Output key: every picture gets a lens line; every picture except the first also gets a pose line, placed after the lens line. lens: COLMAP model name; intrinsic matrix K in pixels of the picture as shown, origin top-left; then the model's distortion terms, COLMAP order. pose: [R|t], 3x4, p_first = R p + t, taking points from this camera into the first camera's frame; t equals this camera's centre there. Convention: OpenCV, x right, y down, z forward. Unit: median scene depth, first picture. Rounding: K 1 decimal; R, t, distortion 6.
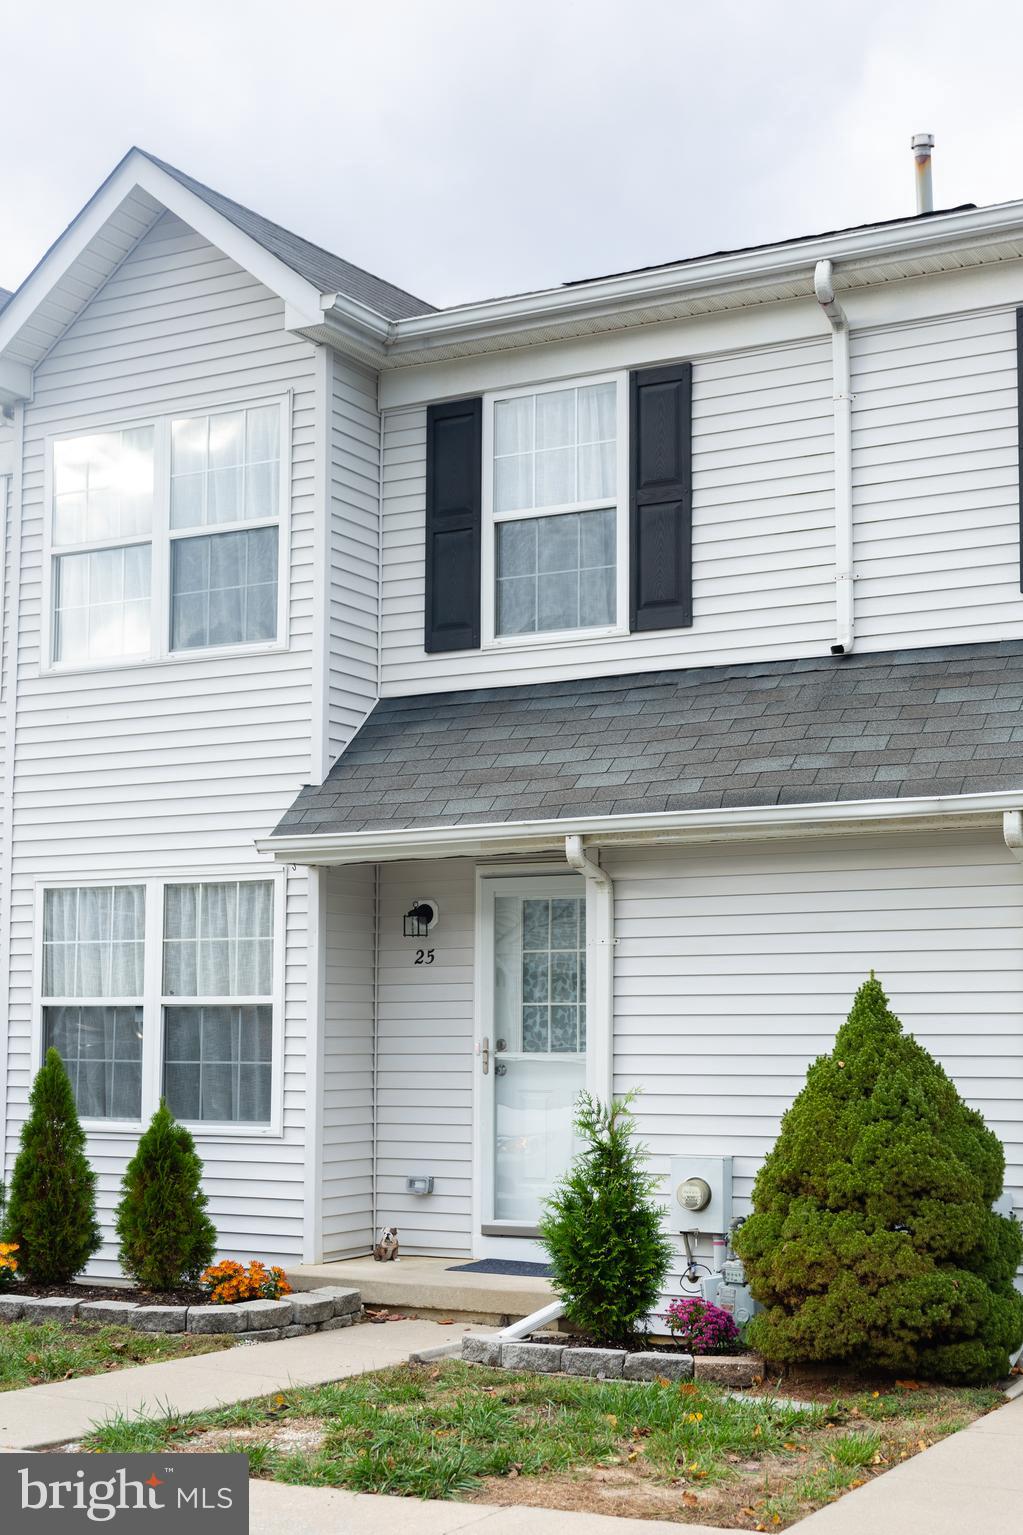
lens RADIAL K [[2308.1, 0, 511.5], [0, 2308.1, 767.5], [0, 0, 1]] dist [-0.000750, 0.005120]
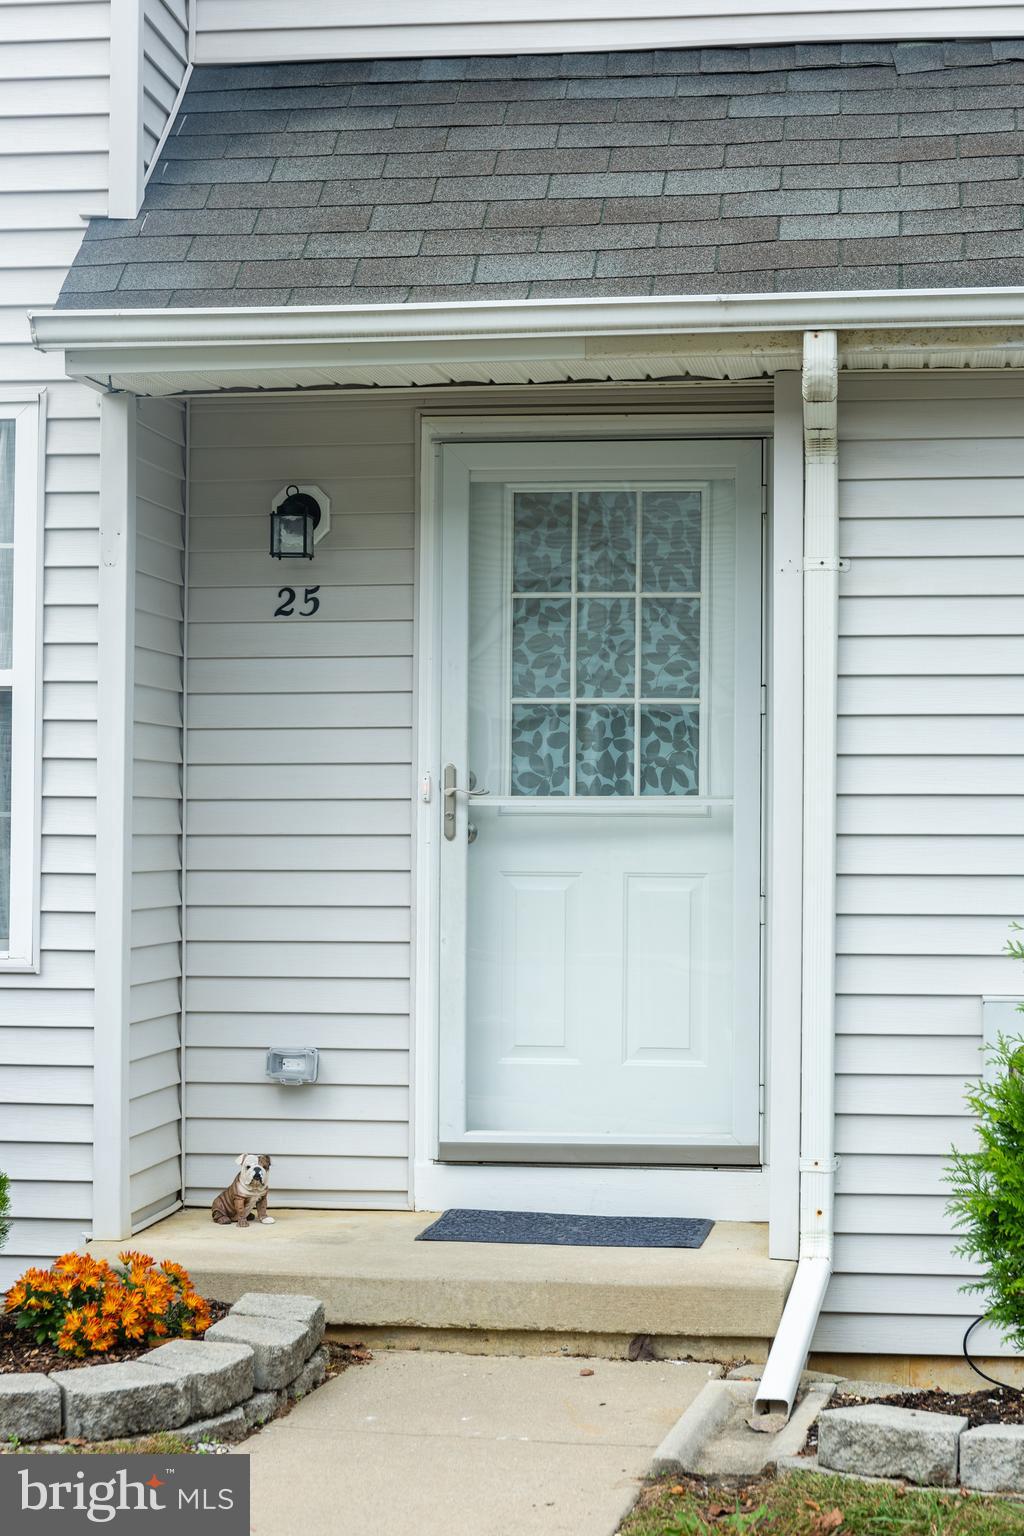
lens RADIAL K [[2777.5, 0, 512.0], [0, 2777.5, 768.0], [0, 0, 1]] dist [-0.027994, 0.030700]
pose [[0.920531, 0.015210, 0.390373, -0.230329], [-0.050214, 0.995560, 0.079621, 0.069928], [-0.387428, -0.092896, 0.917208, 0.453886]]
